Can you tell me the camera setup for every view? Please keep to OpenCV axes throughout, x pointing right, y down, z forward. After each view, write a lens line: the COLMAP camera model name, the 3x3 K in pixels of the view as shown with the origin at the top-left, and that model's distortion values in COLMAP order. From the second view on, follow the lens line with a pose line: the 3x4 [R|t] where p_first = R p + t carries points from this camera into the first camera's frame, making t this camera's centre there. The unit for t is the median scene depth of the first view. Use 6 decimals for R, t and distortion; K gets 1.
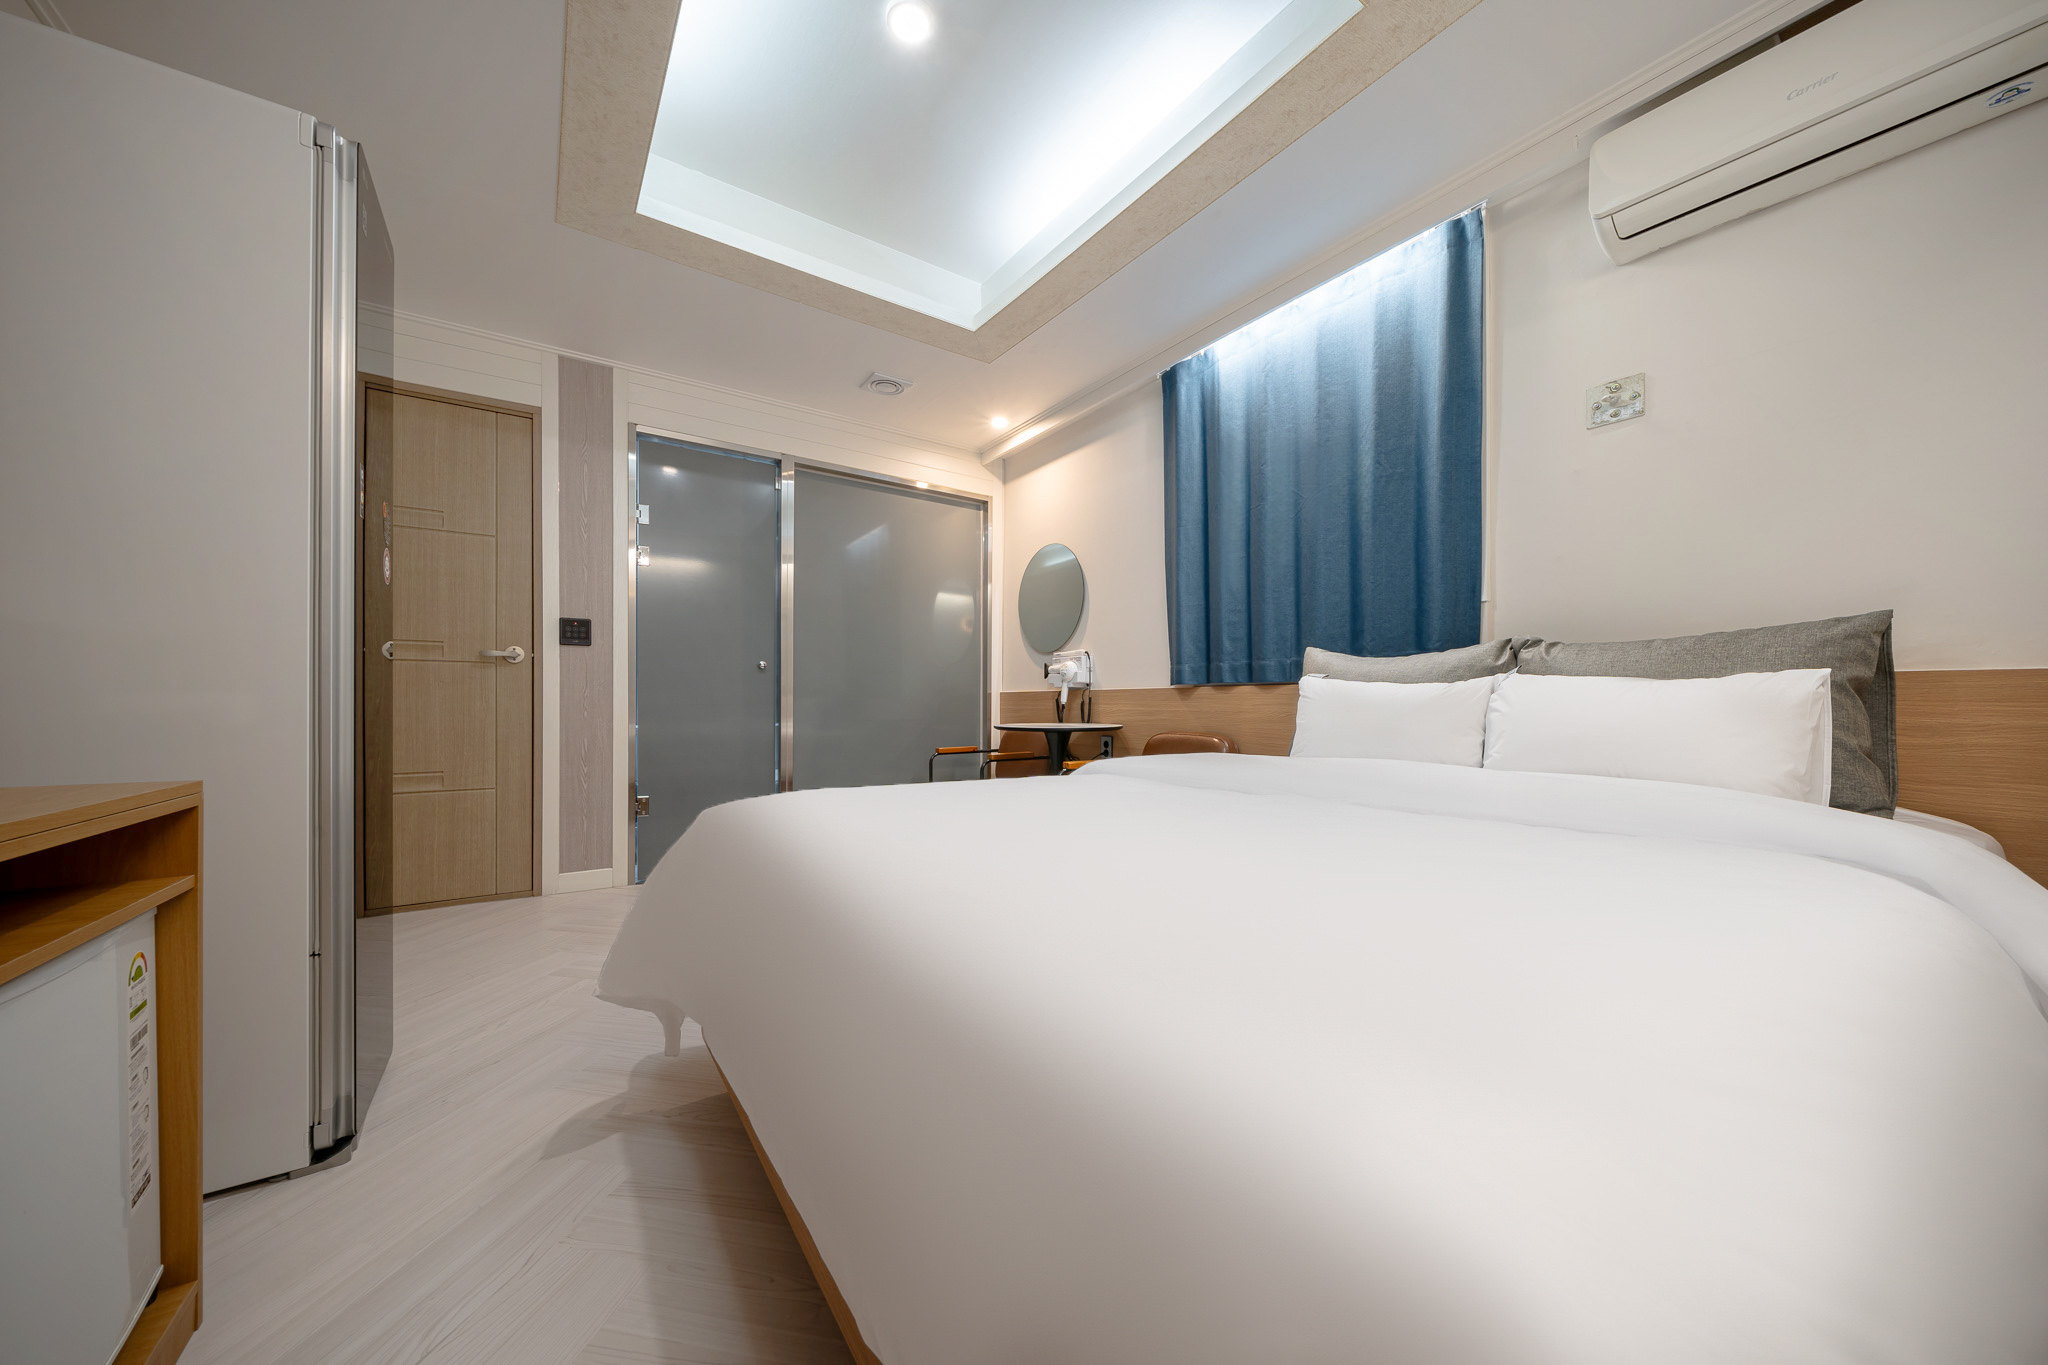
lens RADIAL K [[709.1, 0, 1019.6], [0, 709.1, 699.5], [0, 0, 1]] dist [-0.001867, -0.000090]
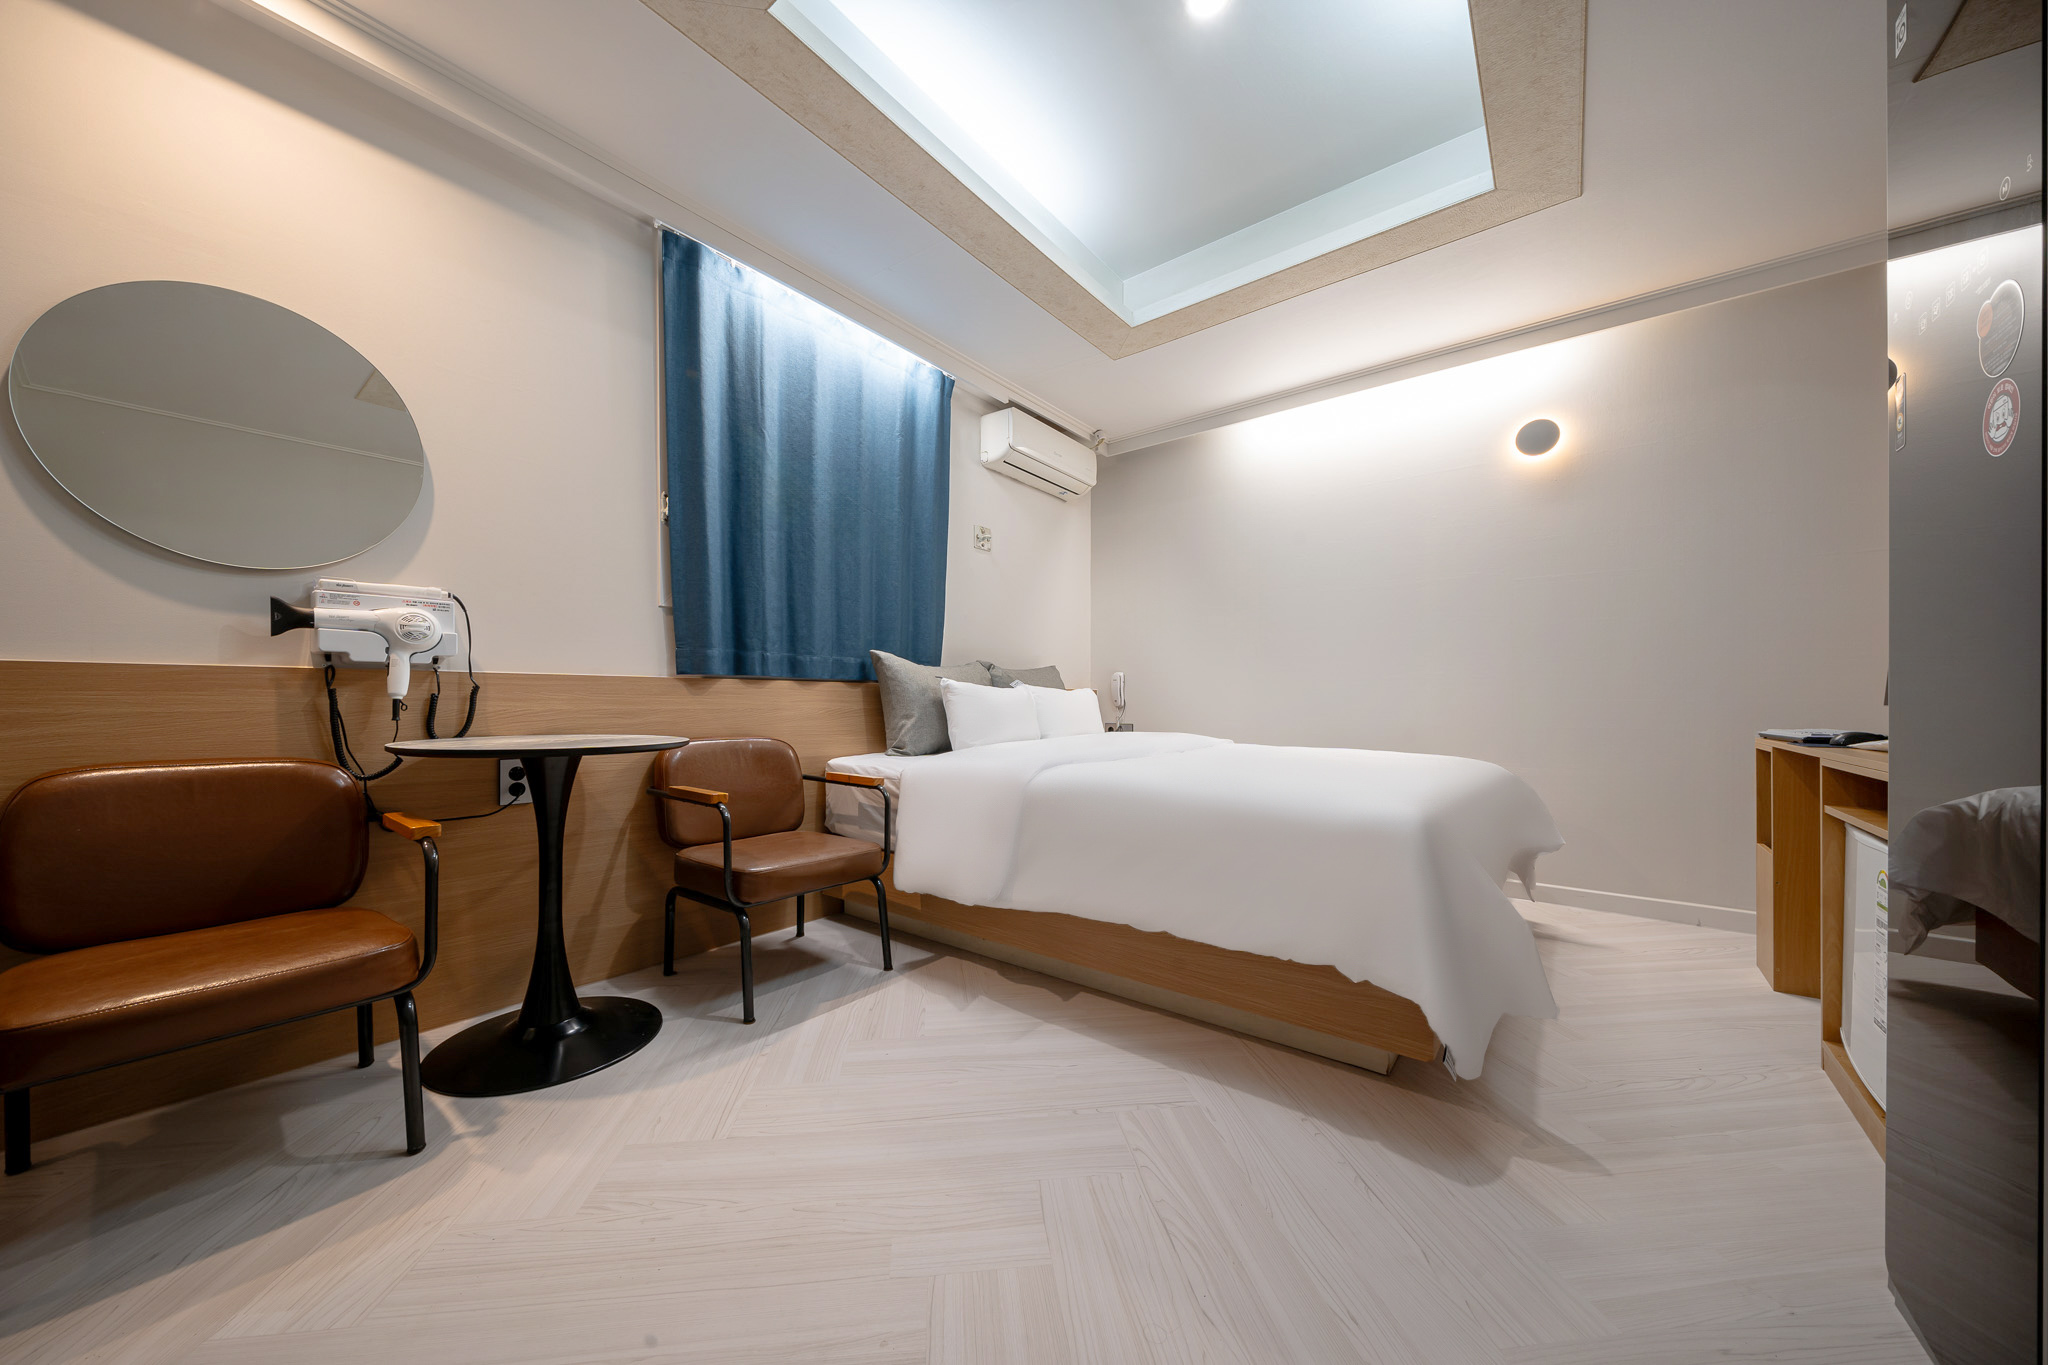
lens RADIAL K [[709.1, 0, 1019.6], [0, 709.1, 699.5], [0, 0, 1]] dist [-0.001867, -0.000090]
pose [[-0.310994, 0.006029, 0.950393, -0.621173], [-0.004283, 0.999961, -0.007745, 0.010693], [-0.950402, -0.006479, -0.310956, 0.964751]]
